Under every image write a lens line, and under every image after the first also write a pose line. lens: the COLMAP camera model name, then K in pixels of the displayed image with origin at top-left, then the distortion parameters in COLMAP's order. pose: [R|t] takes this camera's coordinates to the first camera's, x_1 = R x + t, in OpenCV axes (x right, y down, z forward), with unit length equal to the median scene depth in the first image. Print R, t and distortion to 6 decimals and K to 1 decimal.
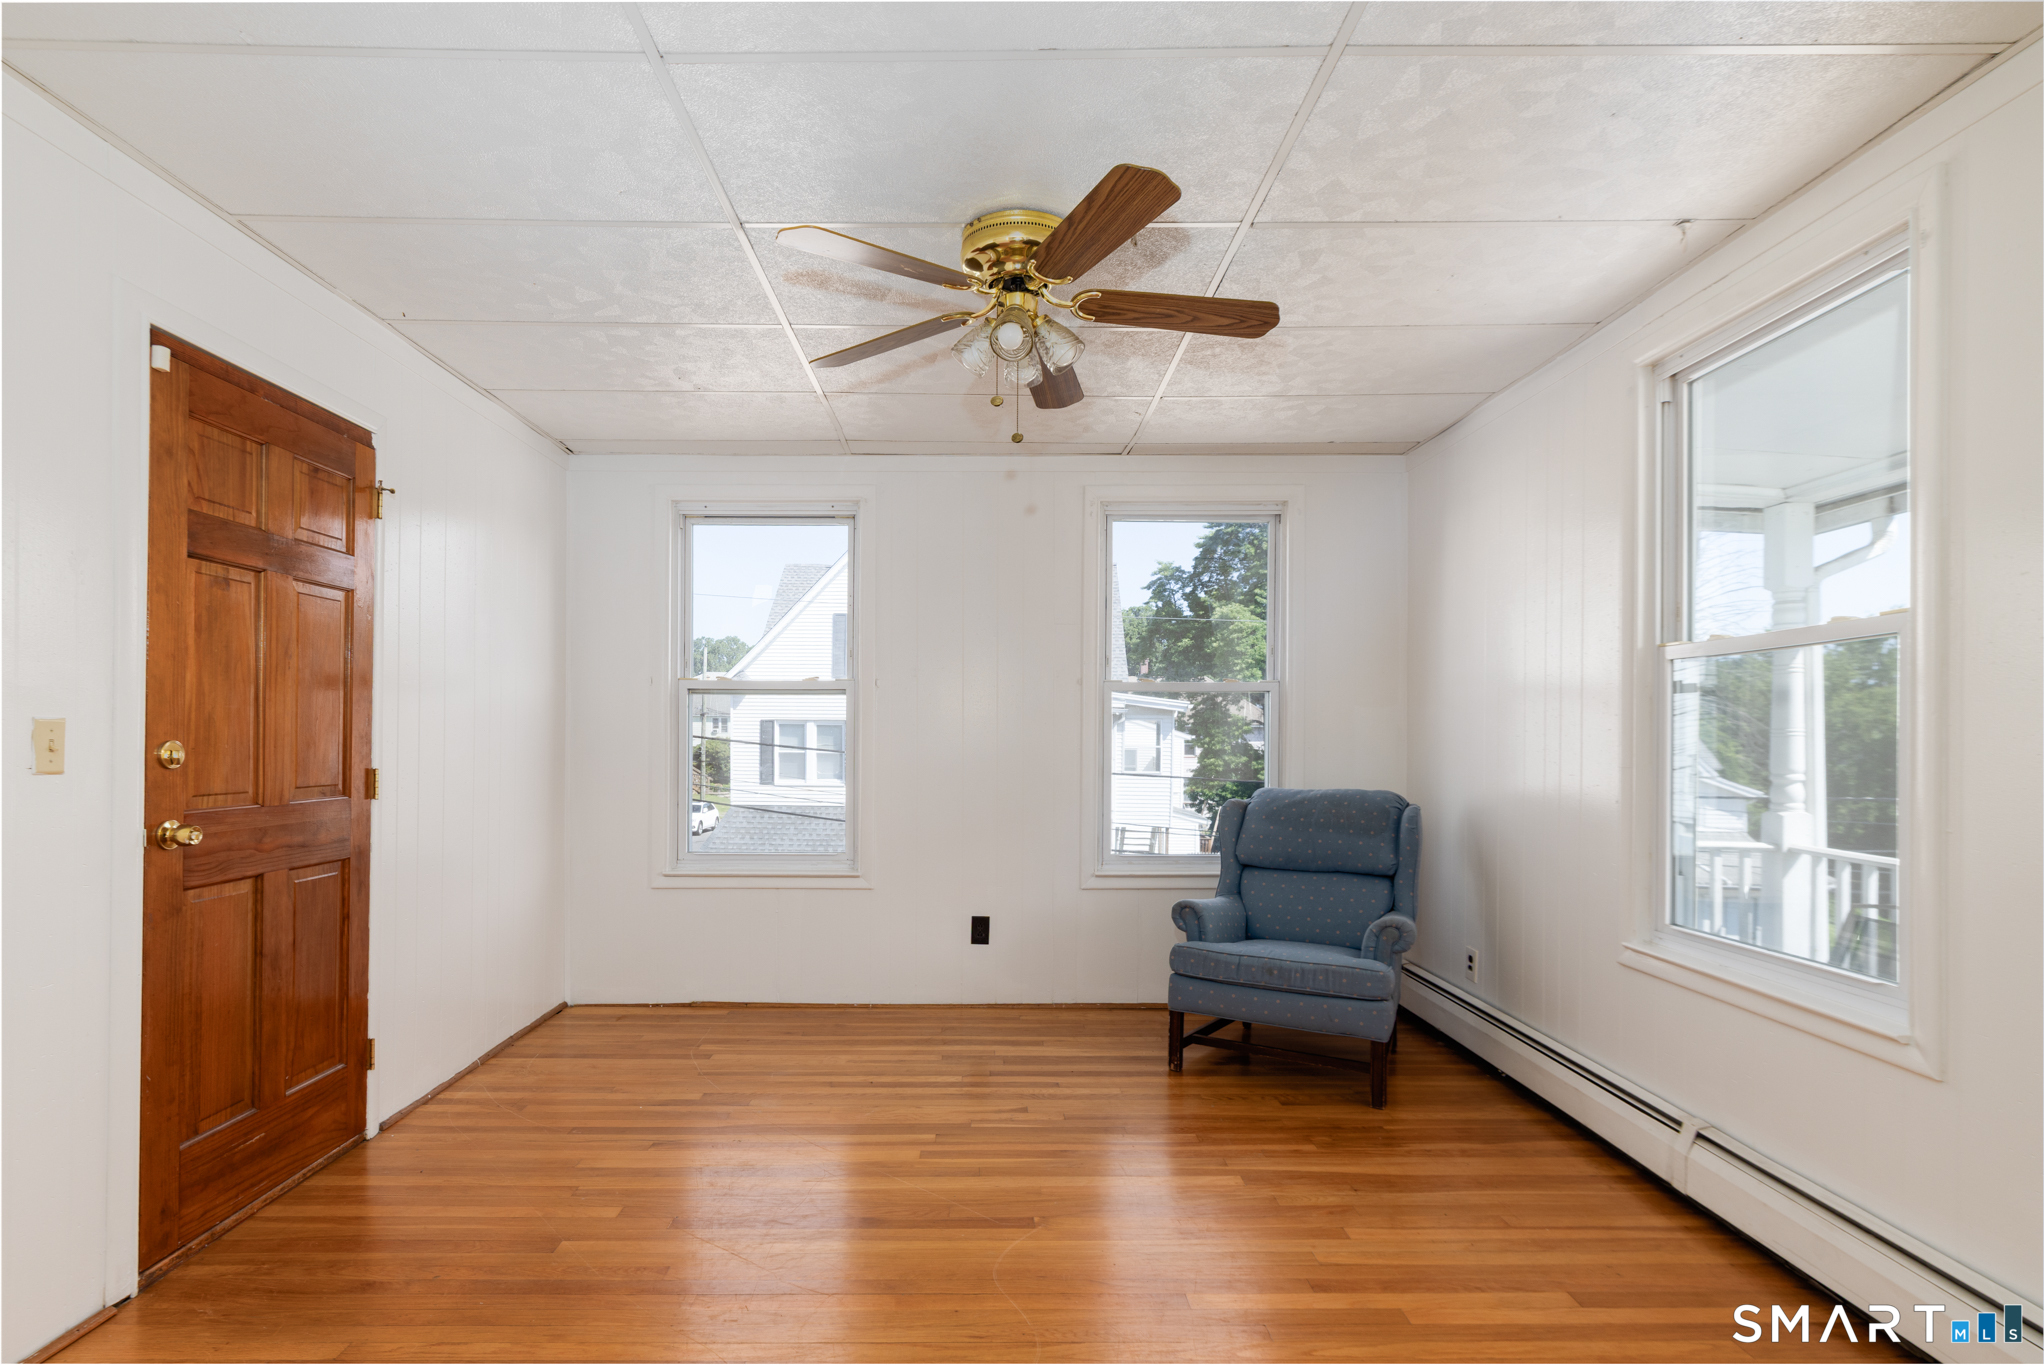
lens RADIAL K [[877.0, 0, 1003.7], [0, 877.0, 732.4], [0, 0, 1]] dist [-0.000661, 0.000221]
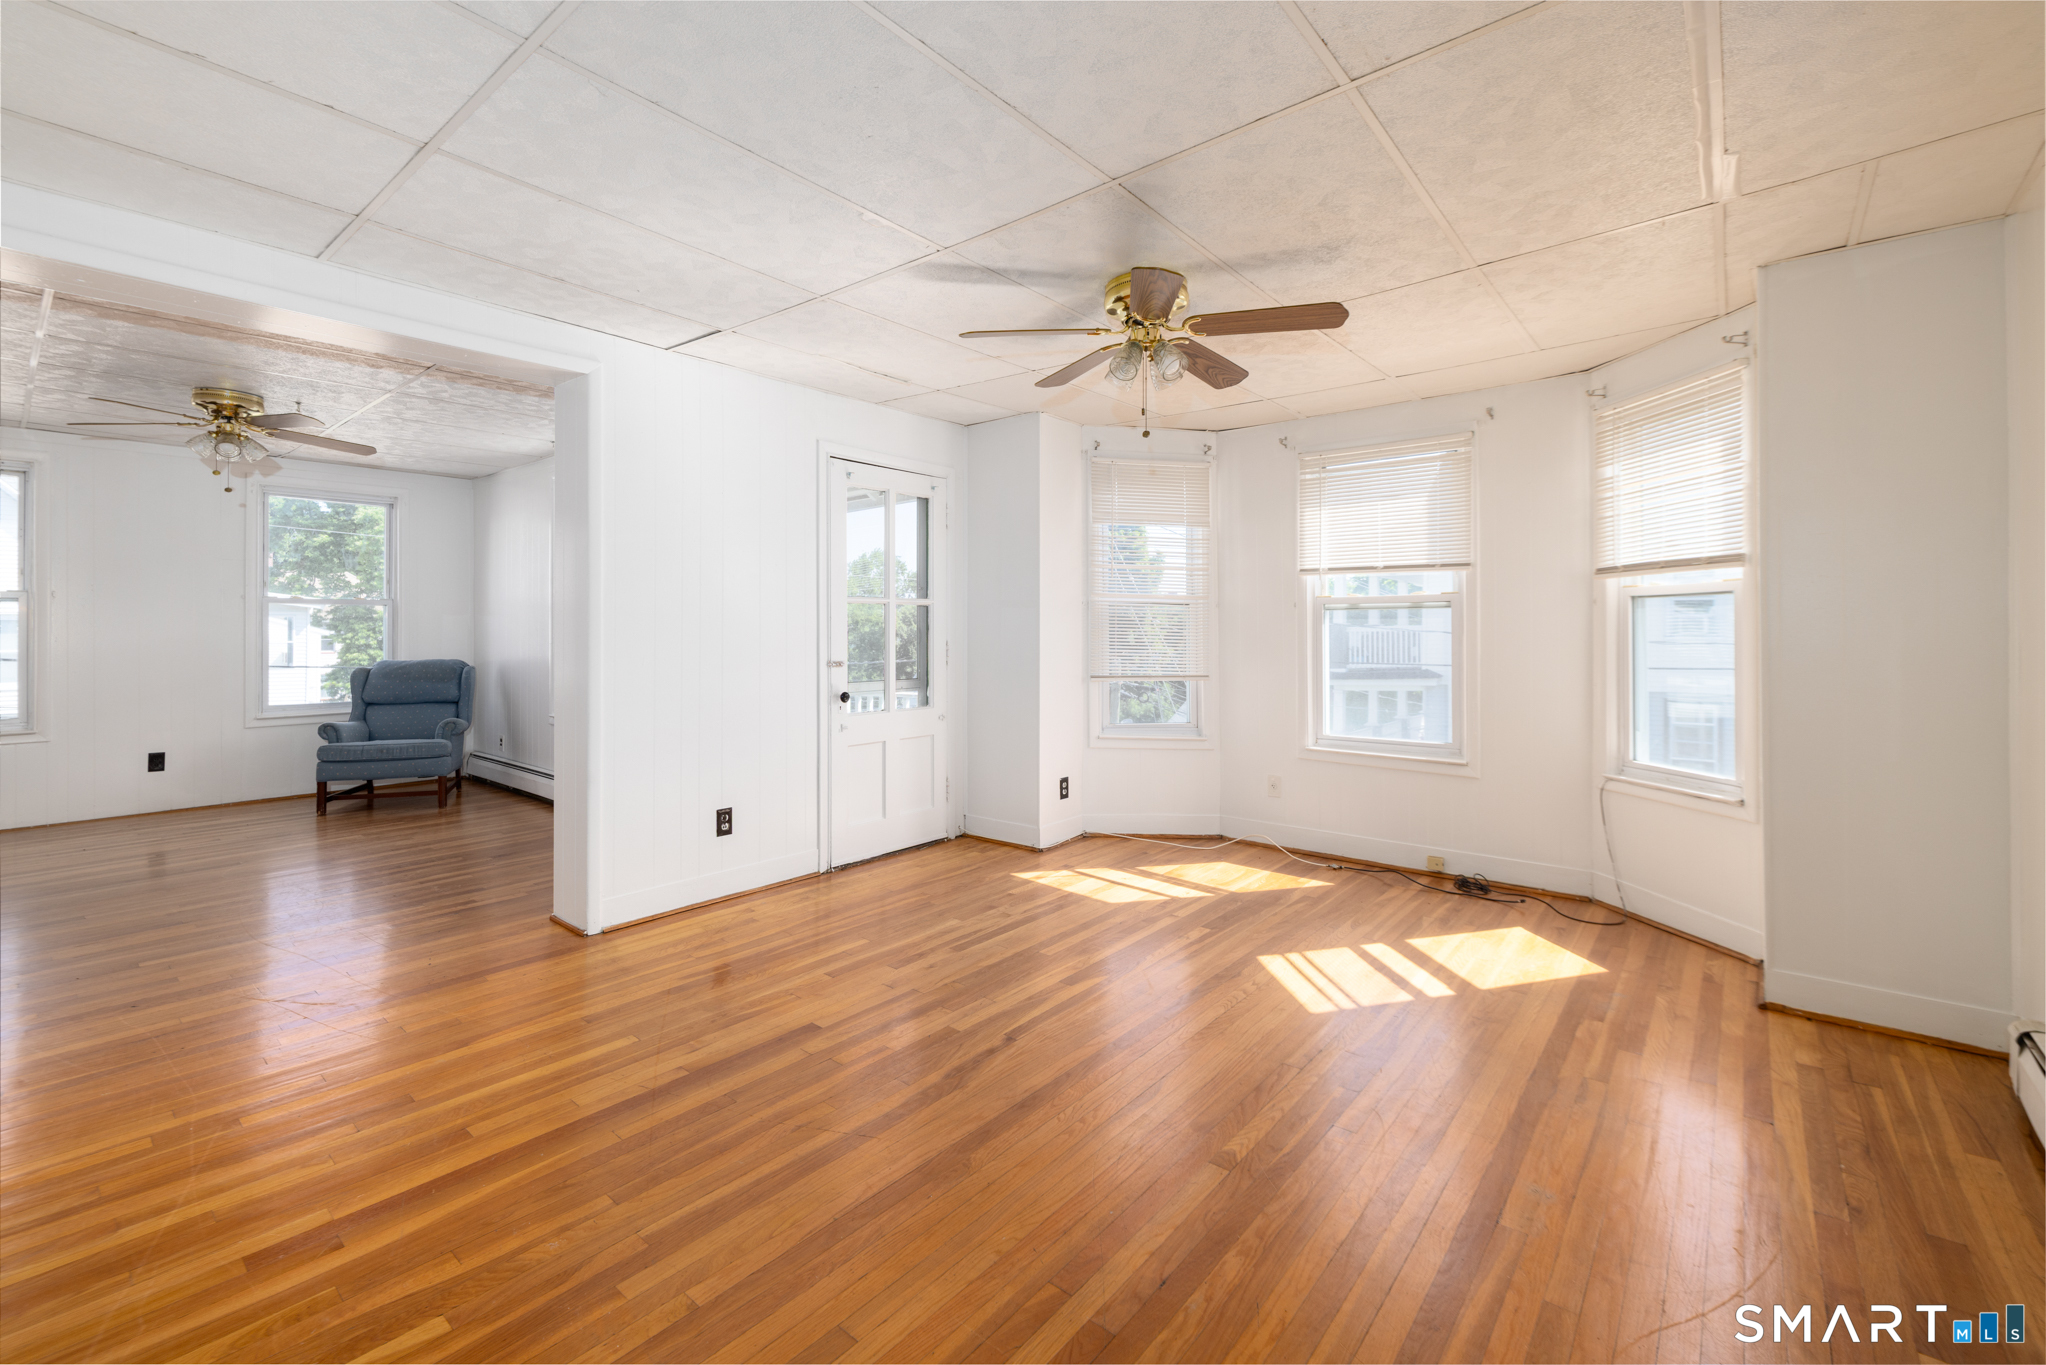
lens RADIAL K [[877.8, 0, 1011.0], [0, 877.8, 631.2], [0, 0, 1]] dist [-0.000661, 0.000221]
pose [[0.643858, -0.004585, 0.765131, -0.239098], [0.000720, 0.999985, 0.005387, -0.003798], [-0.765144, -0.002918, 0.643852, -1.105253]]
